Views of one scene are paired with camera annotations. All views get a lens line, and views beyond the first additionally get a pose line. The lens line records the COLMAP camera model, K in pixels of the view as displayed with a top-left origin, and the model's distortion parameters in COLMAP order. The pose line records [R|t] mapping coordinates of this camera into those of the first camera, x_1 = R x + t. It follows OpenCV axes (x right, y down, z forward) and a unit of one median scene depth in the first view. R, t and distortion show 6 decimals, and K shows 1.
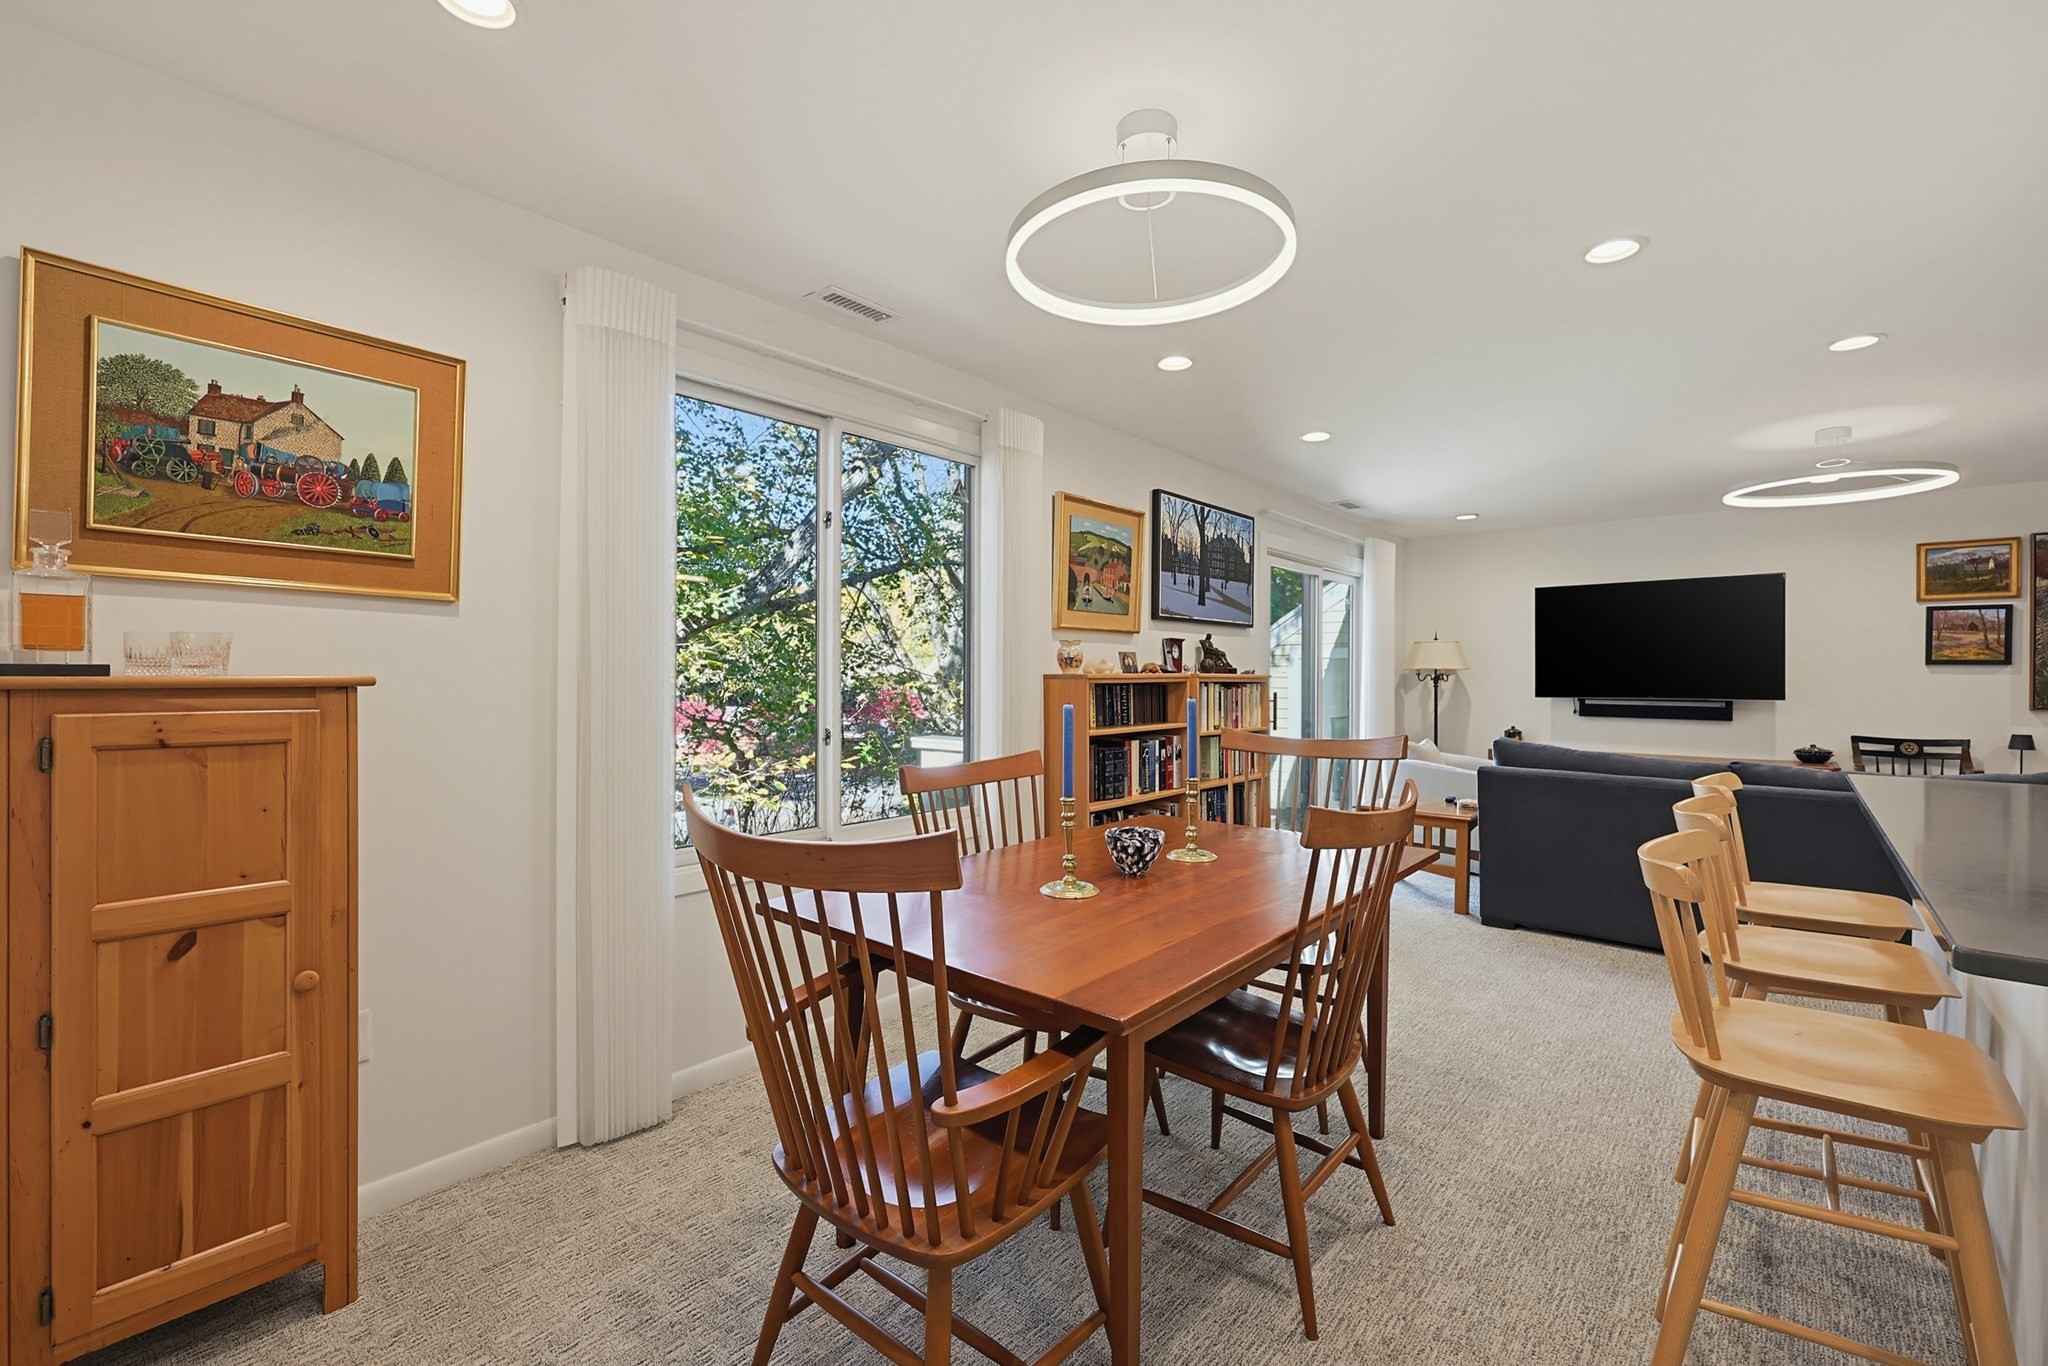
lens RADIAL K [[863.3, 0, 1031.3], [0, 863.3, 676.5], [0, 0, 1]] dist [0.001772, 0.000397]
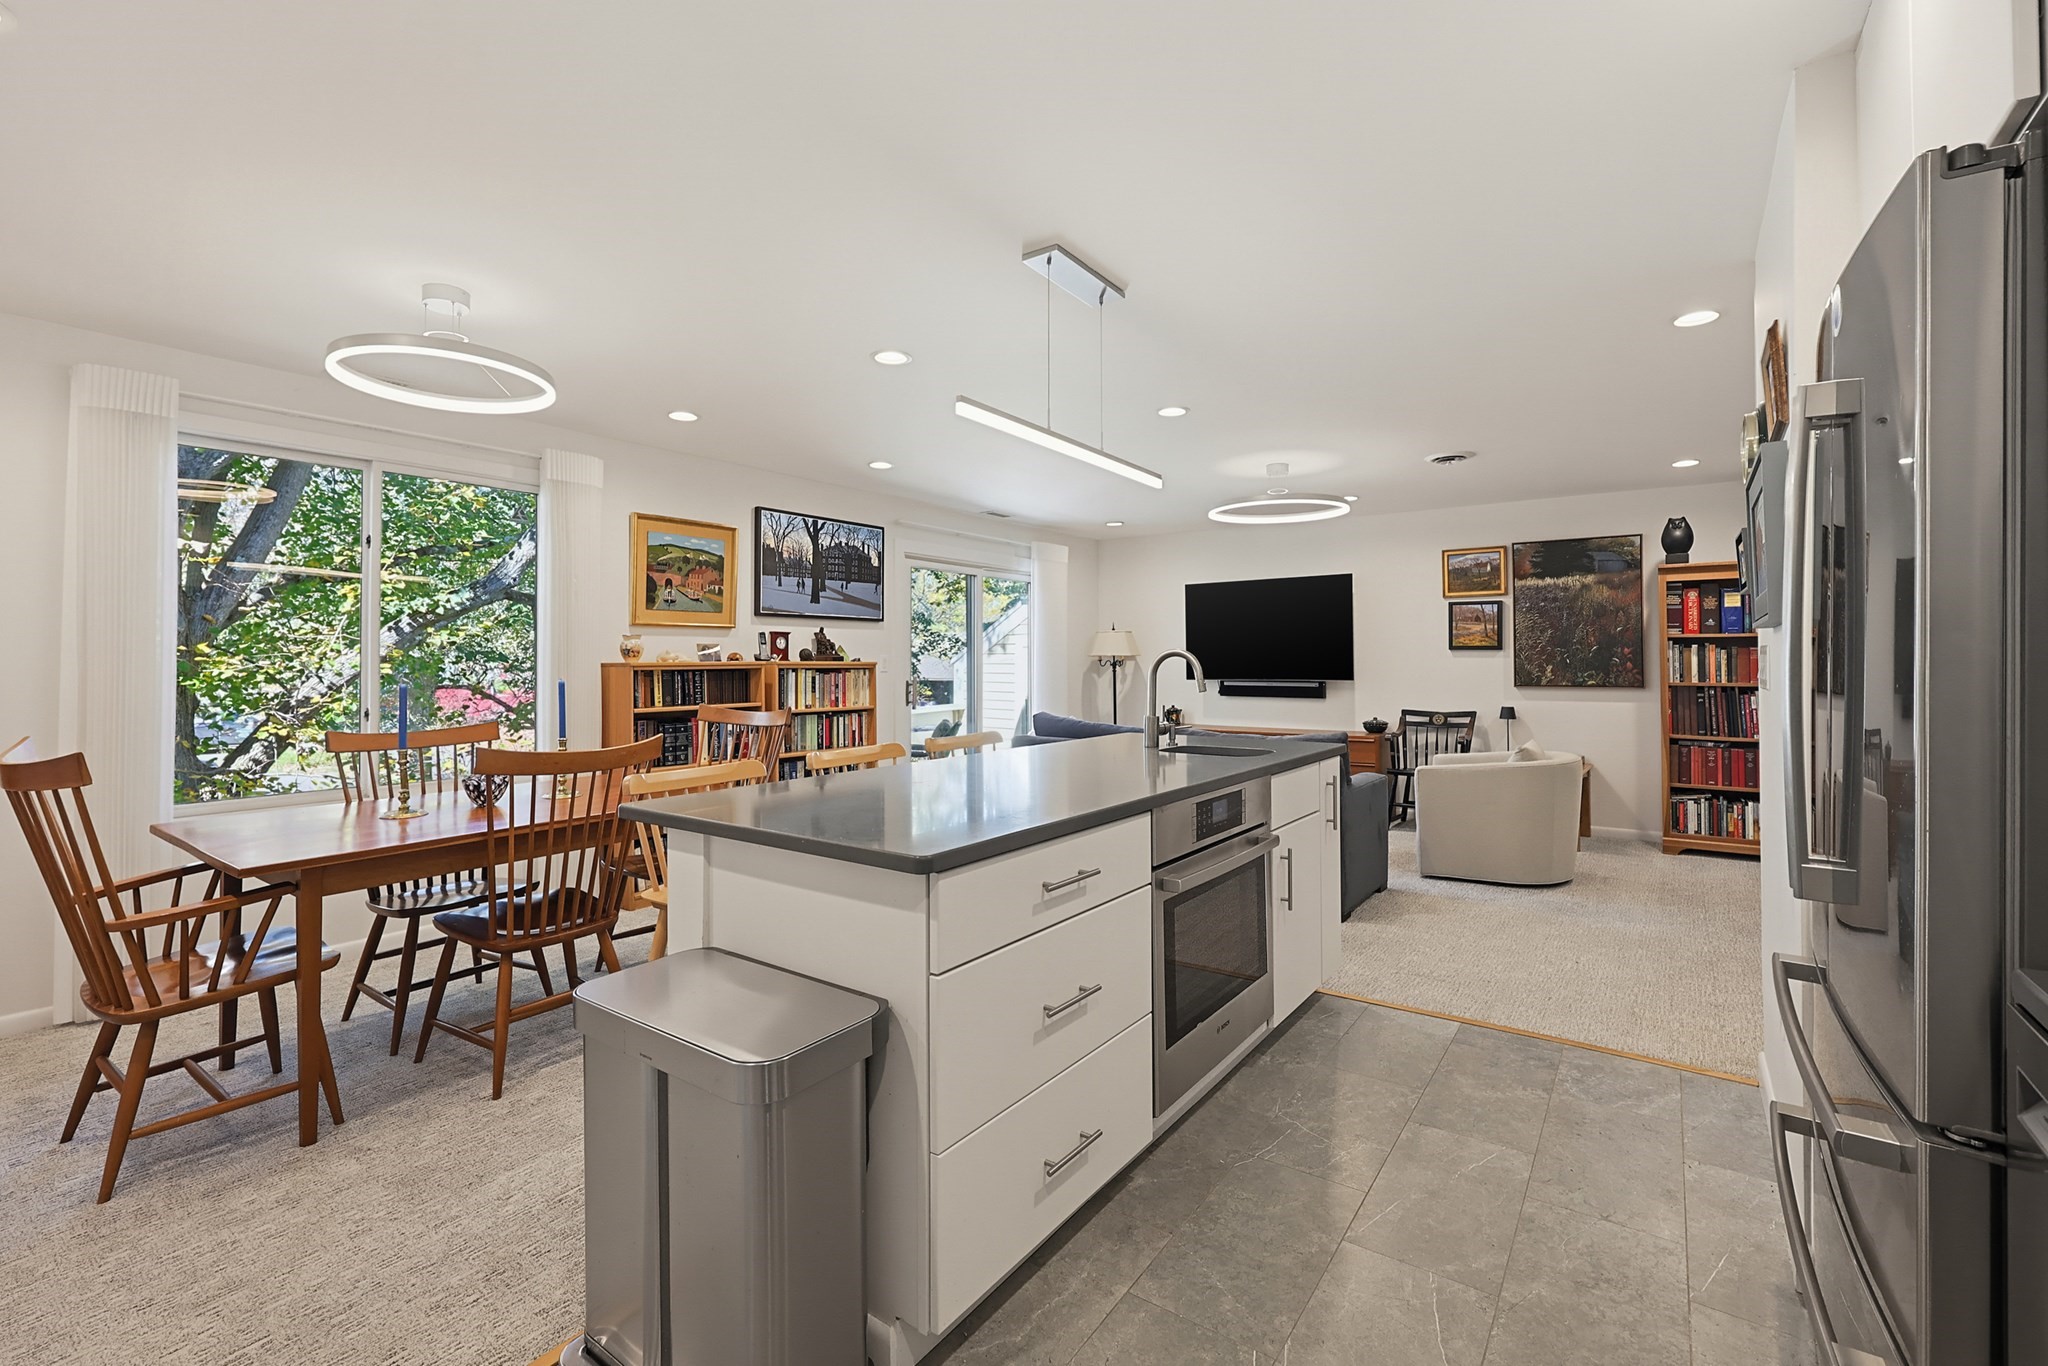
lens RADIAL K [[884.8, 0, 1026.6], [0, 884.8, 649.4], [0, 0, 1]] dist [0.000857, 0.000248]
pose [[0.997847, -0.005880, 0.065322, 0.402775], [0.006968, 0.999841, -0.016434, 0.002180], [-0.065215, 0.016854, 0.997729, -0.219013]]
